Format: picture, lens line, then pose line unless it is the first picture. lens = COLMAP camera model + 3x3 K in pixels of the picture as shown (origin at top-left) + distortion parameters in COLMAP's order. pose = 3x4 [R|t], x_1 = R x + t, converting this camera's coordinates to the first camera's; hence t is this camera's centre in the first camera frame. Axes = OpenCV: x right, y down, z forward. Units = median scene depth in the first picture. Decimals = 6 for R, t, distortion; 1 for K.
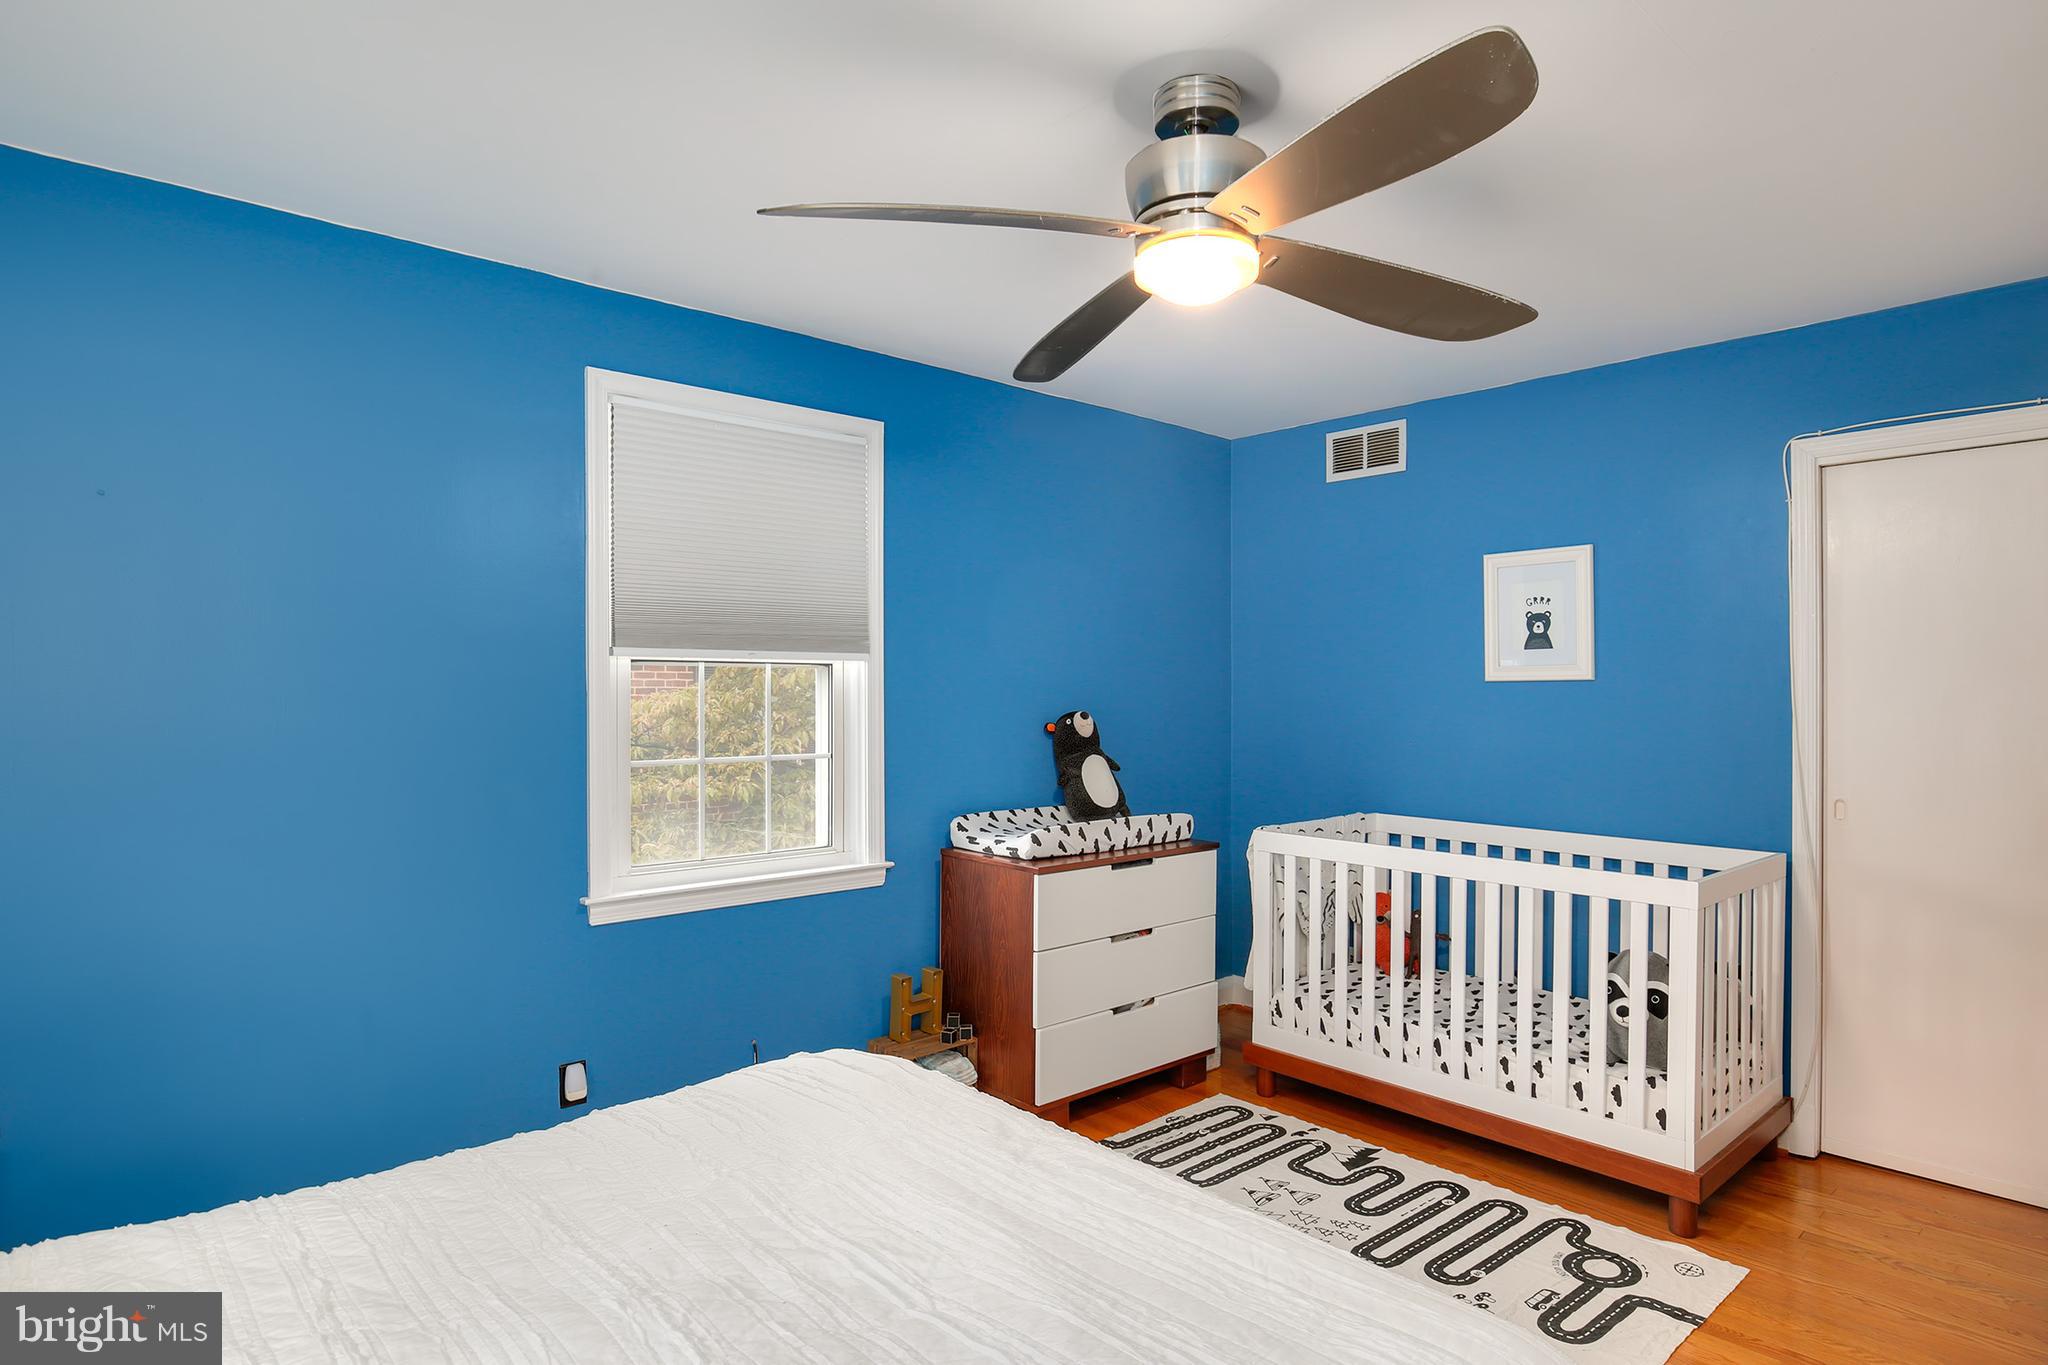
lens RADIAL K [[1113.0, 0, 1023.1], [0, 1113.0, 694.9], [0, 0, 1]] dist [-0.031285, -0.000039]
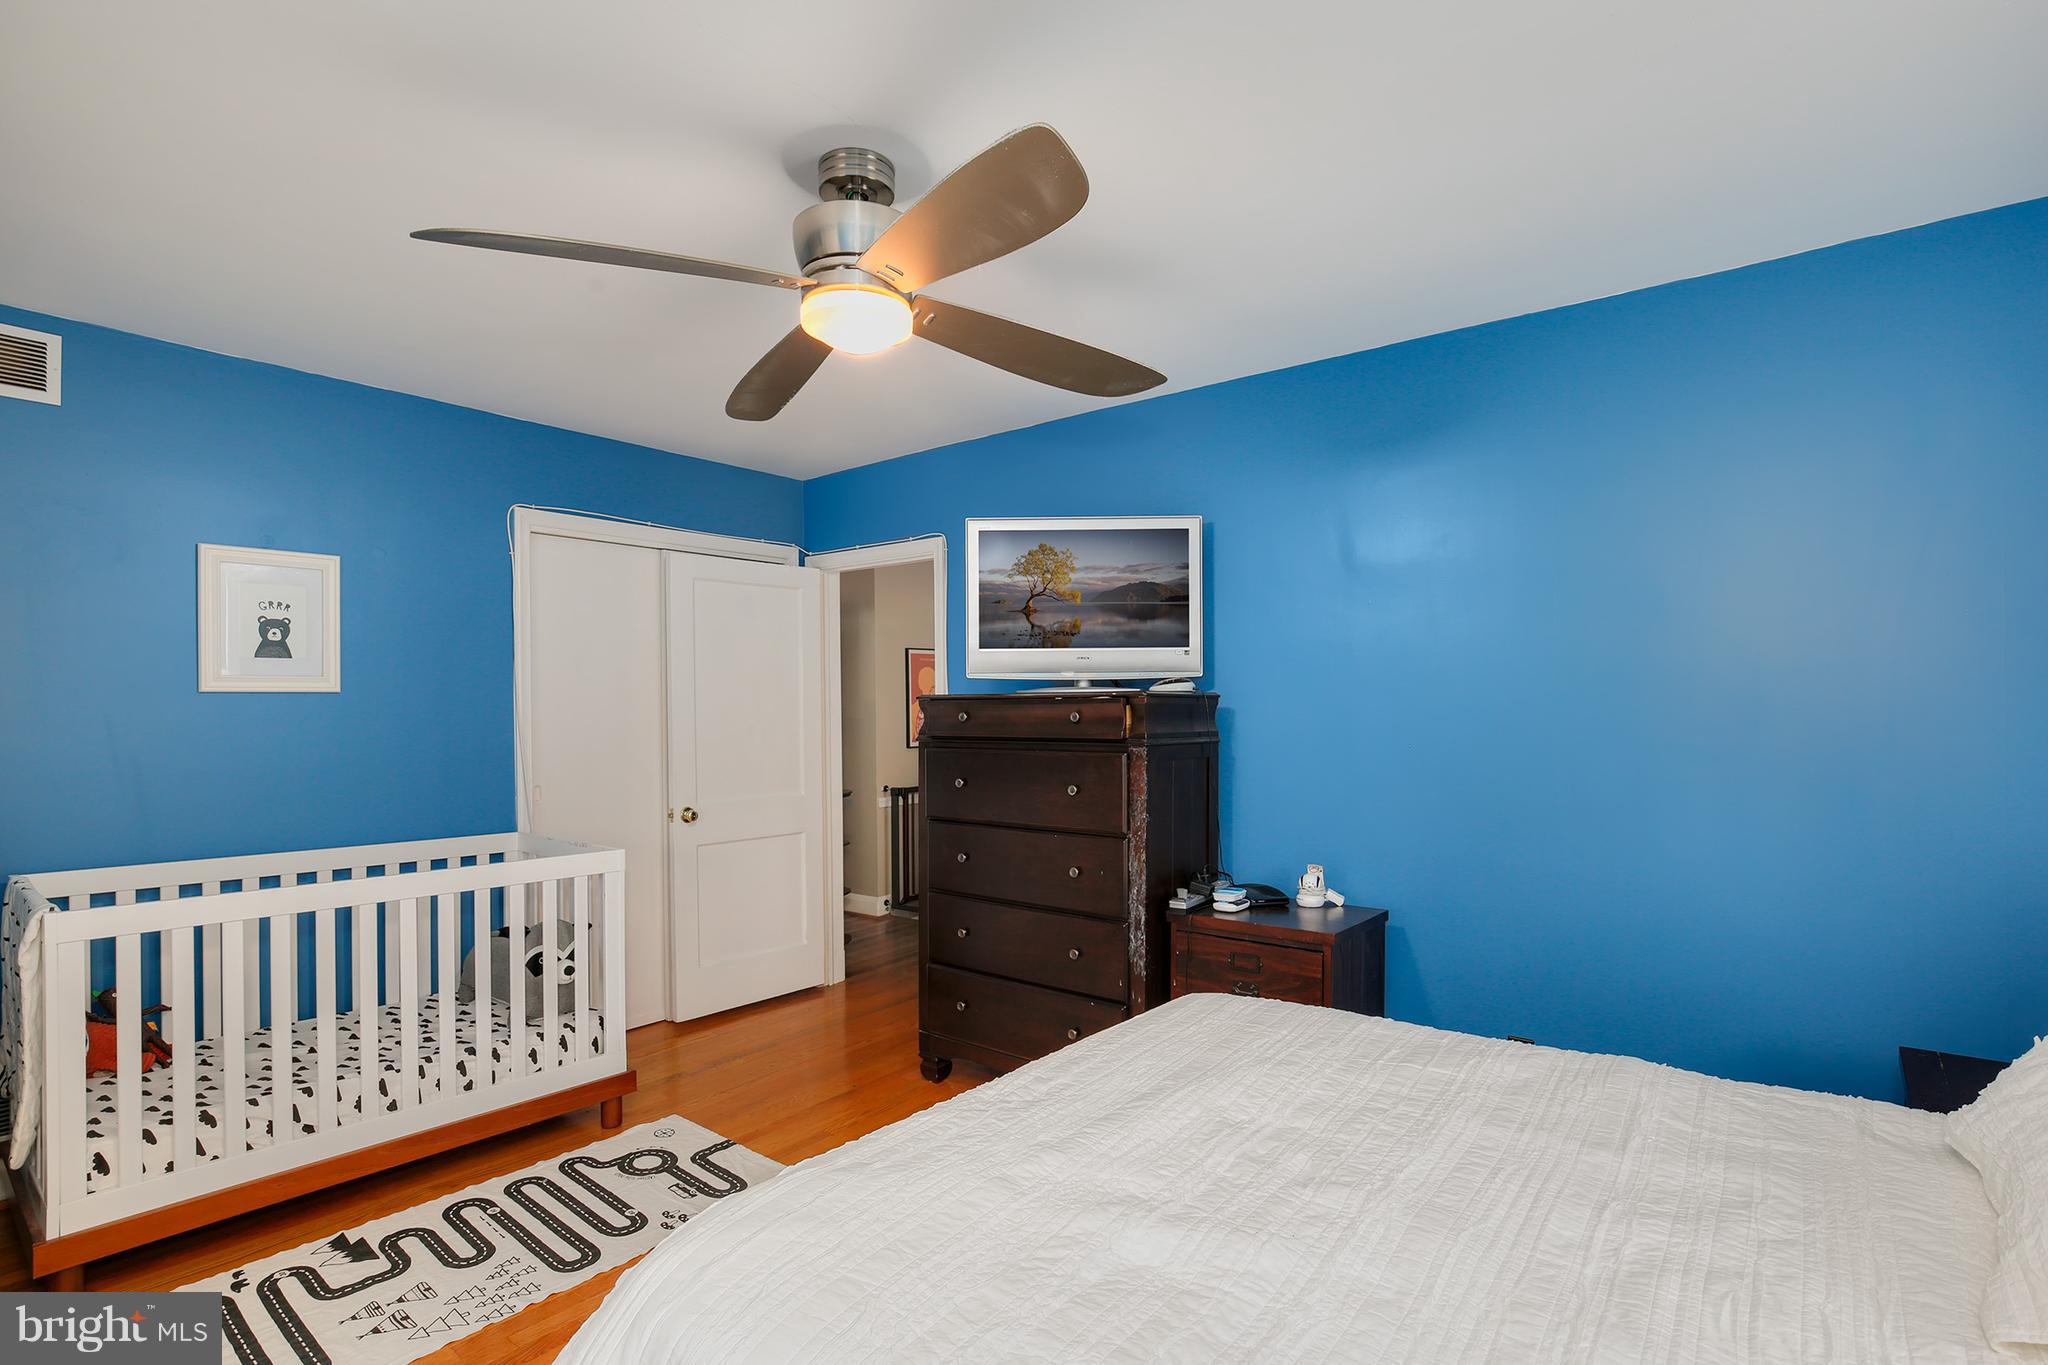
lens RADIAL K [[1016.5, 0, 1021.5], [0, 1016.5, 697.3], [0, 0, 1]] dist [-0.005150, 0.000258]
pose [[-0.171772, 0.000572, 0.985136, -0.483168], [-0.002690, 0.999996, -0.001050, -0.009272], [-0.985133, -0.002830, -0.171770, 0.535433]]
